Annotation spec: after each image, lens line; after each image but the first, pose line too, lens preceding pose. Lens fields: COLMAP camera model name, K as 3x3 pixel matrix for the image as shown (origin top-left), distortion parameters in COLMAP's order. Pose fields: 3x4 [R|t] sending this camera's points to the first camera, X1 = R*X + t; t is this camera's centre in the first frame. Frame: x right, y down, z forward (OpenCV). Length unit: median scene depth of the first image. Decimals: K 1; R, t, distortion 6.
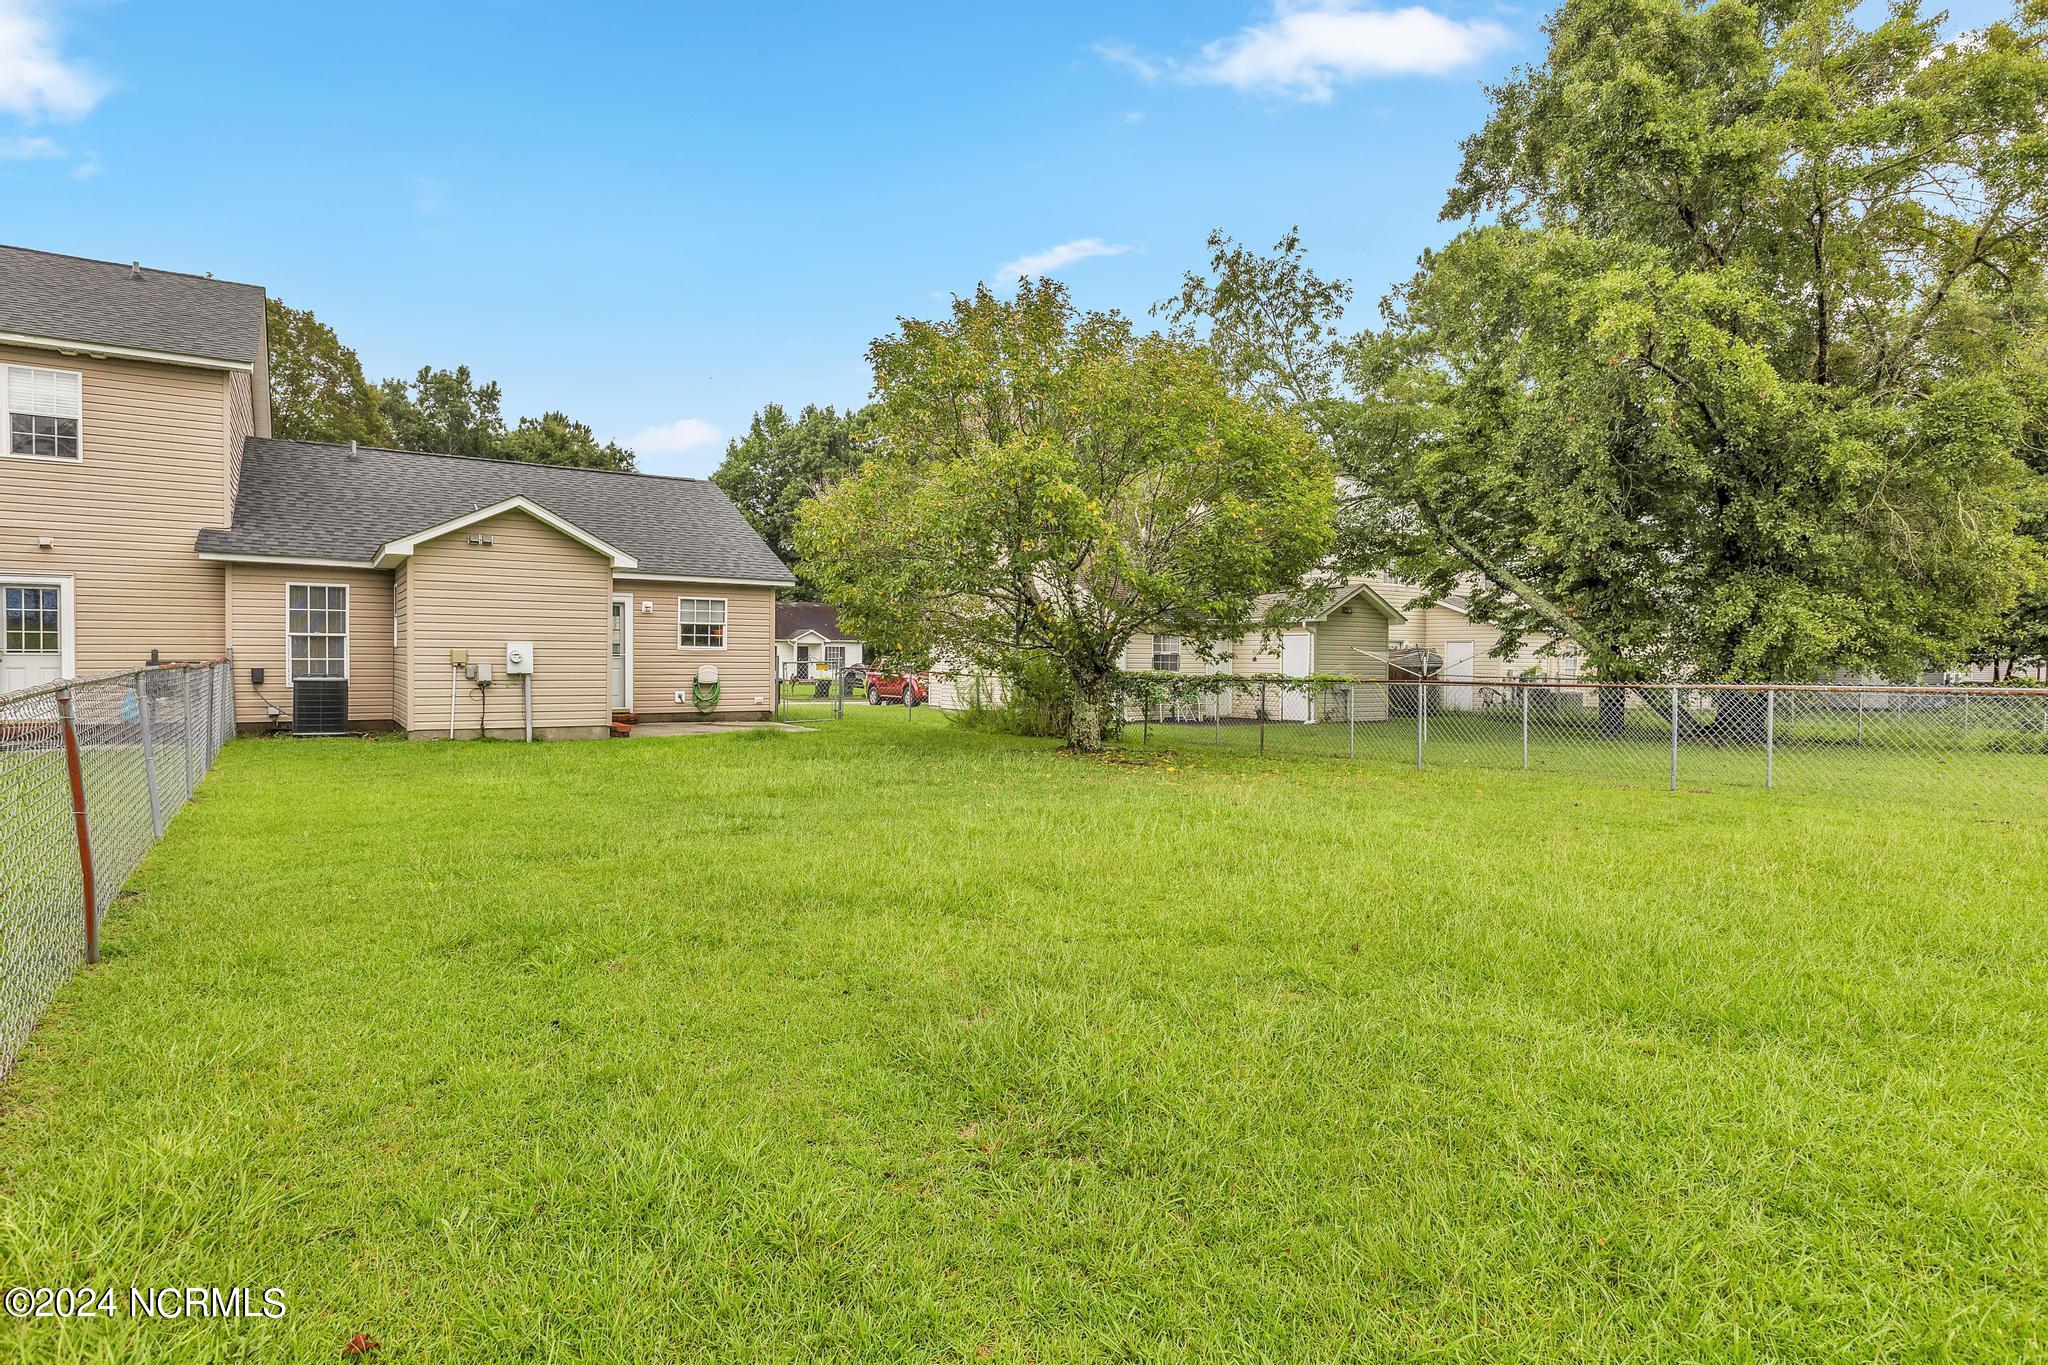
lens RADIAL K [[1076.7, 0, 1032.3], [0, 1076.7, 675.1], [0, 0, 1]] dist [0.003360, 0.001570]
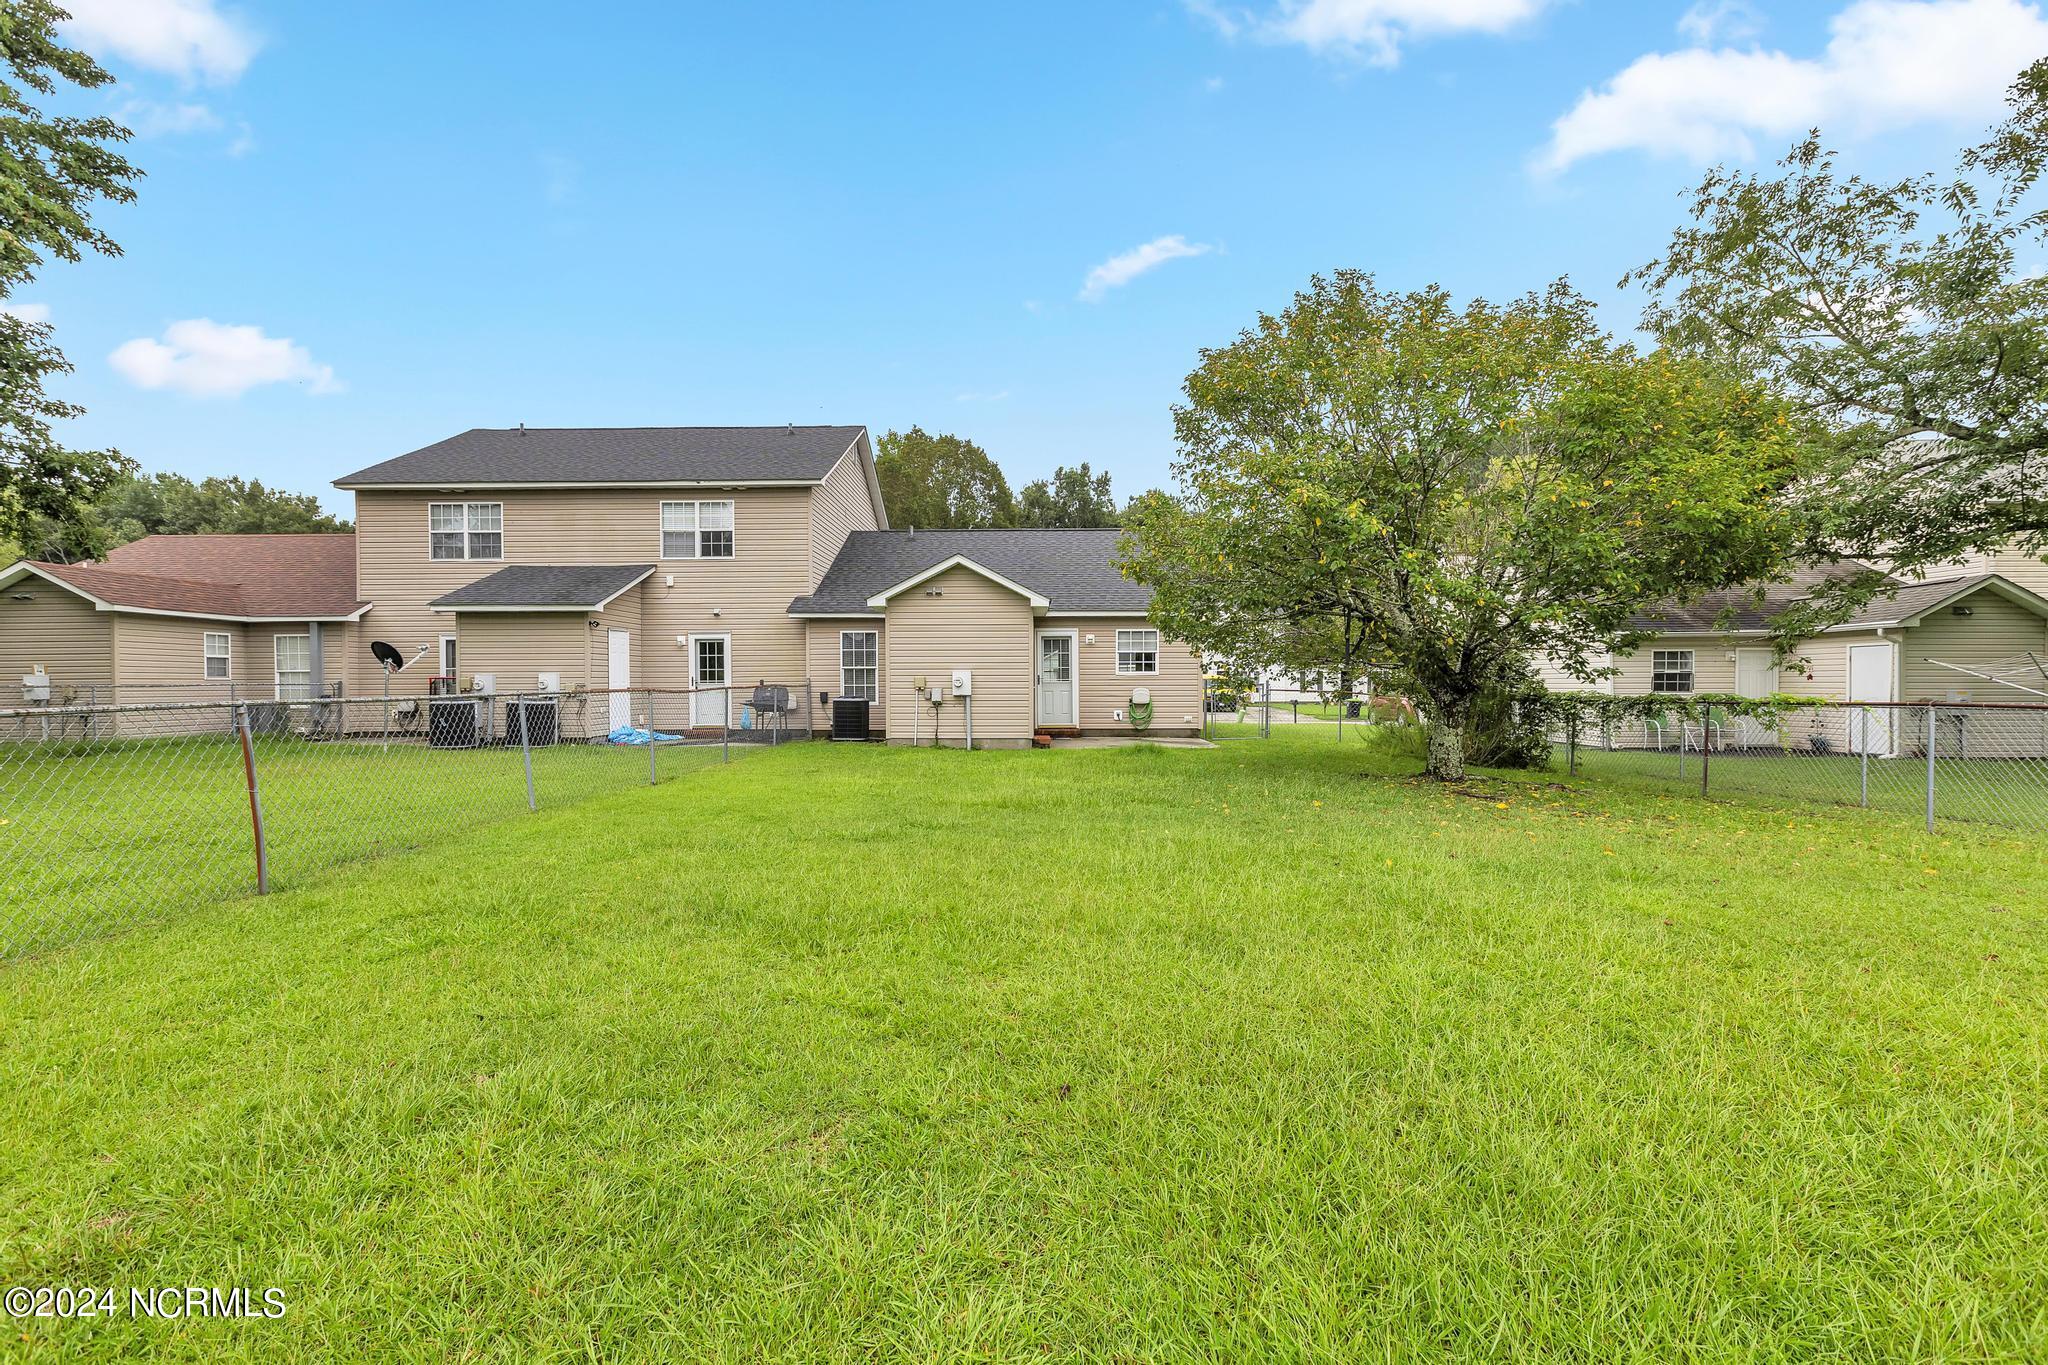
lens RADIAL K [[914.5, 0, 1021.3], [0, 914.5, 693.8], [0, 0, 1]] dist [-0.001314, 0.000773]
pose [[0.823352, -0.002726, -0.567525, 0.172344], [0.000457, 0.999991, -0.004140, 0.001186], [0.567531, 0.003149, 0.823346, 0.143447]]
